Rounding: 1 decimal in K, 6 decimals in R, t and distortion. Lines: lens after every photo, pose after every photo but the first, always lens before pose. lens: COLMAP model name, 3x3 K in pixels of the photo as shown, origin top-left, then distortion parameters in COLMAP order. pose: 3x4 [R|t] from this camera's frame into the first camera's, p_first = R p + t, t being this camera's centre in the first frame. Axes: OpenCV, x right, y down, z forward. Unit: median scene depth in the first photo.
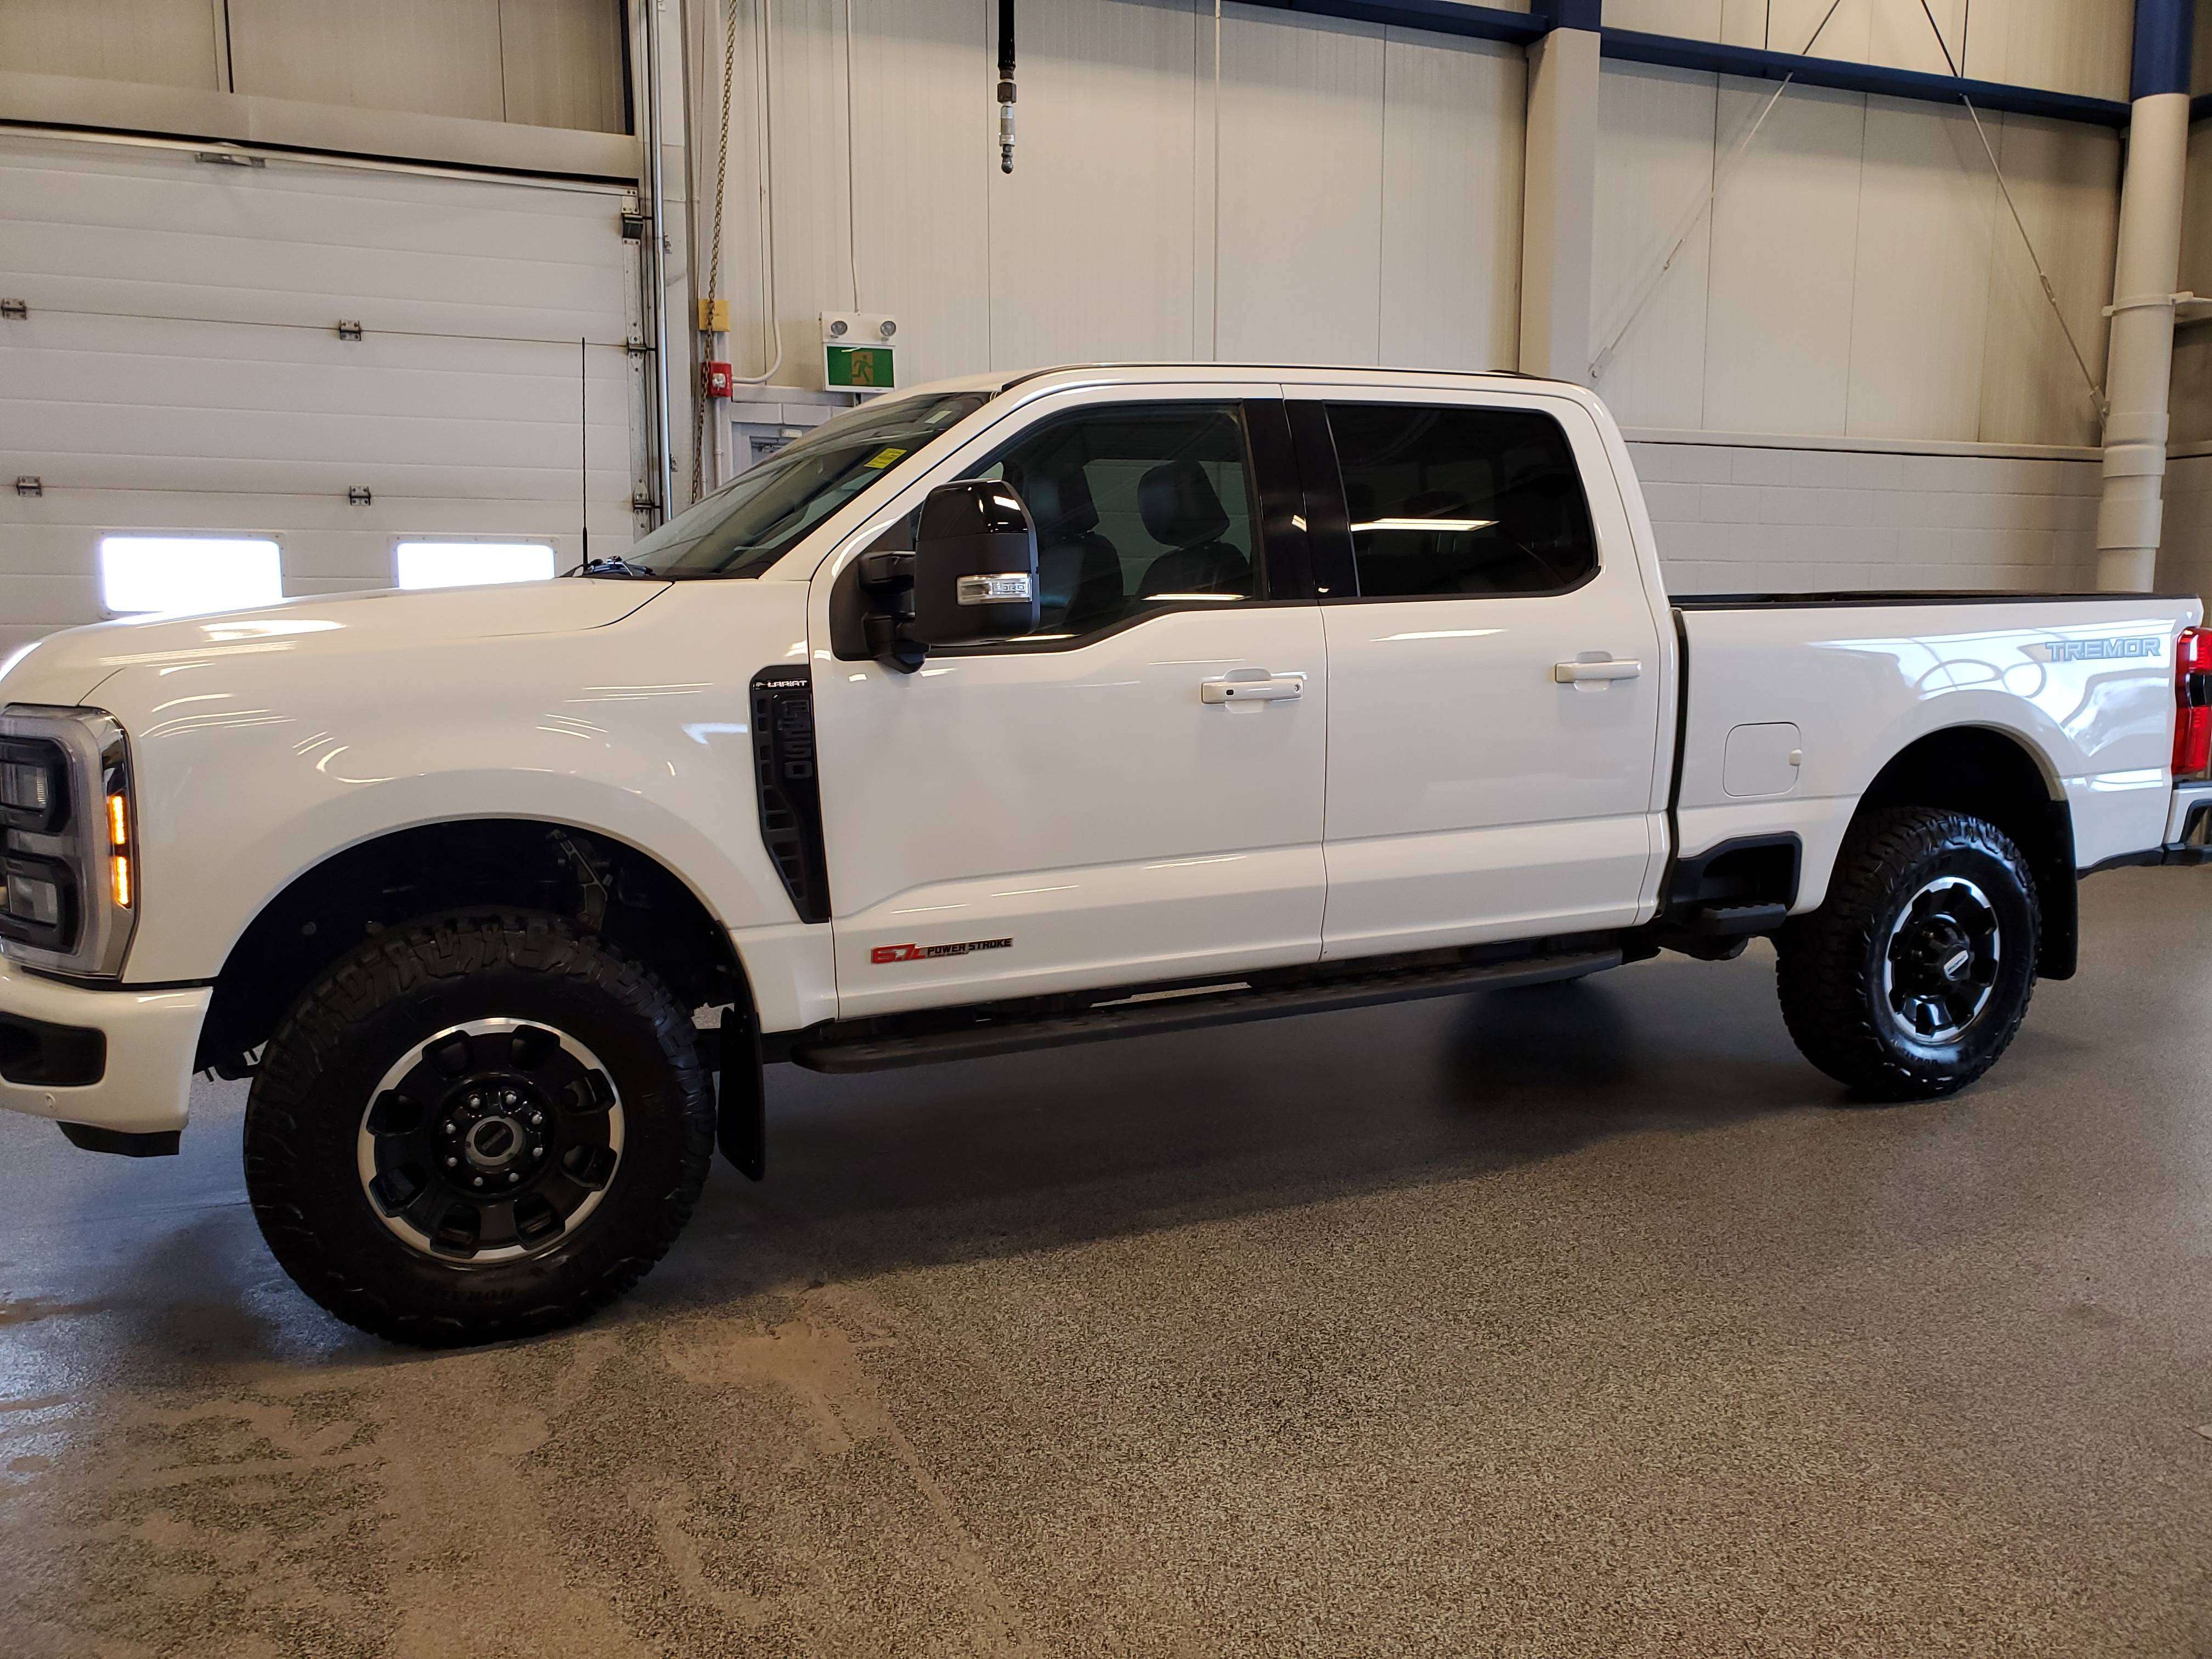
lens RADIAL K [[1698.5, 0, 1122.8], [0, 1698.5, 834.1], [0, 0, 1]] dist [0.021845, -0.006547]
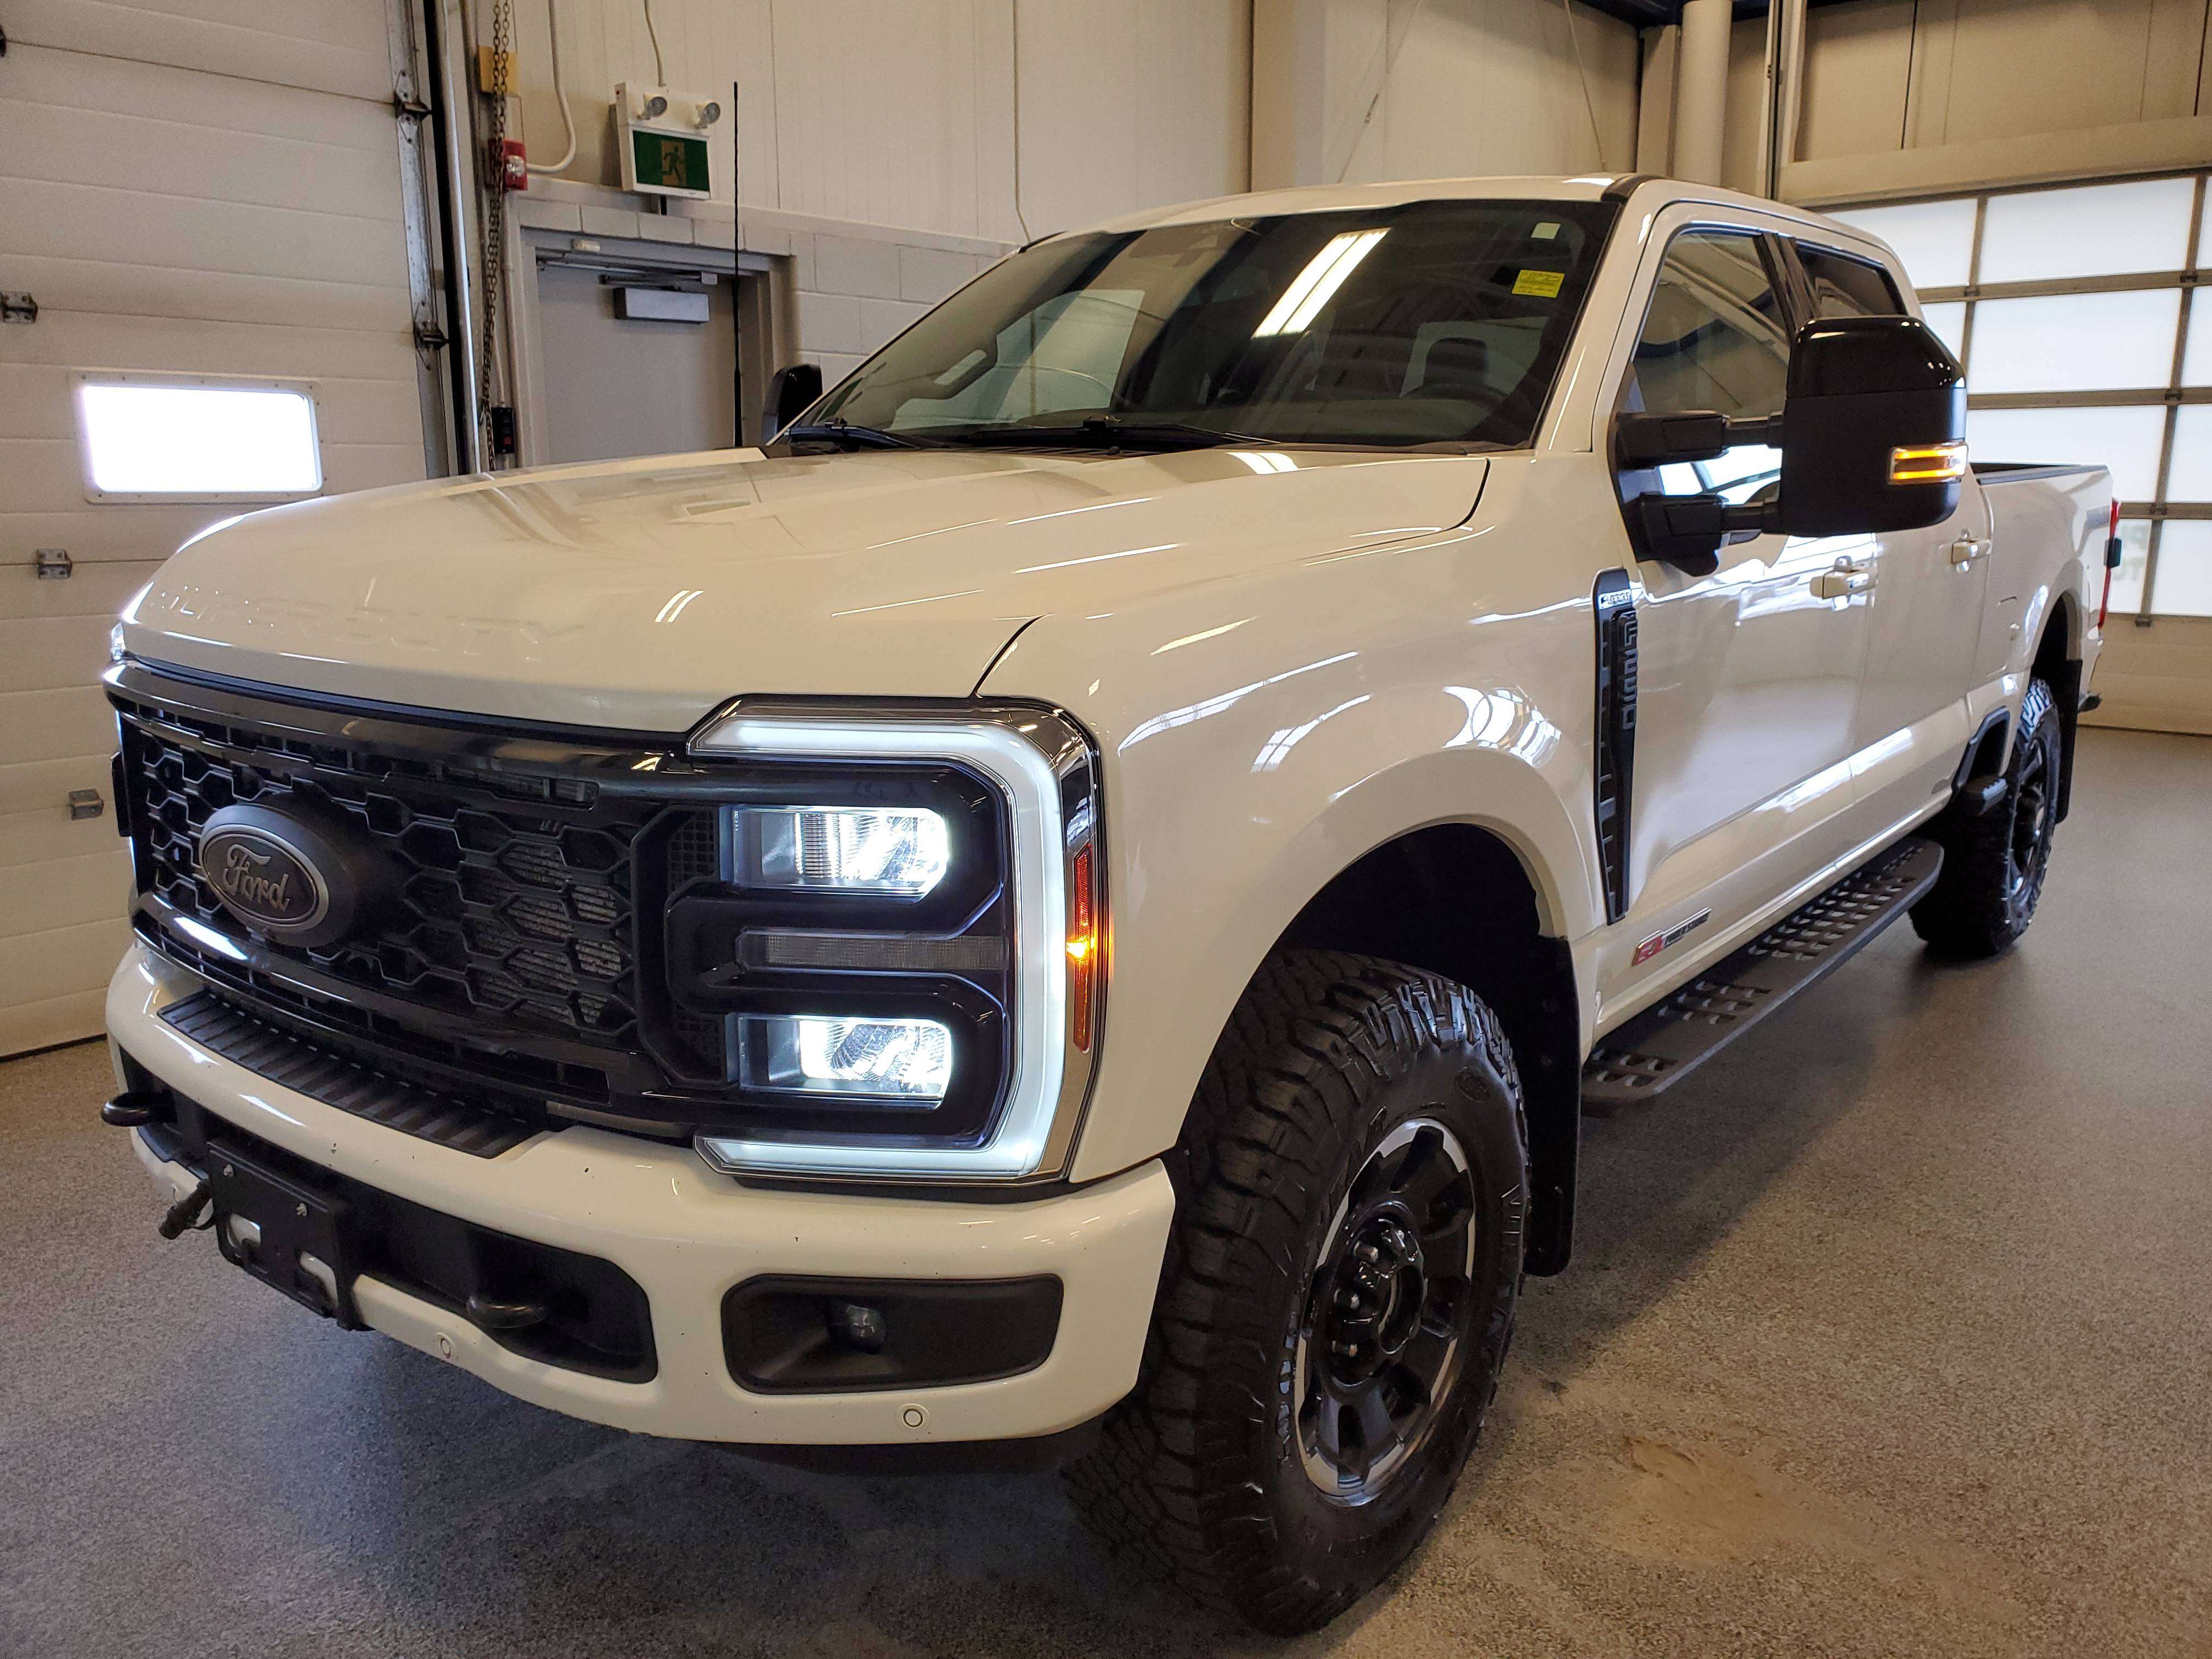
lens RADIAL K [[1698.5, 0, 1105.4], [0, 1698.5, 843.8], [0, 0, 1]] dist [0.021845, -0.006547]
pose [[0.897093, -0.096032, 0.431279, -0.355253], [0.060293, 0.993571, 0.095823, -0.033832], [-0.437708, -0.059960, 0.897116, 0.220602]]
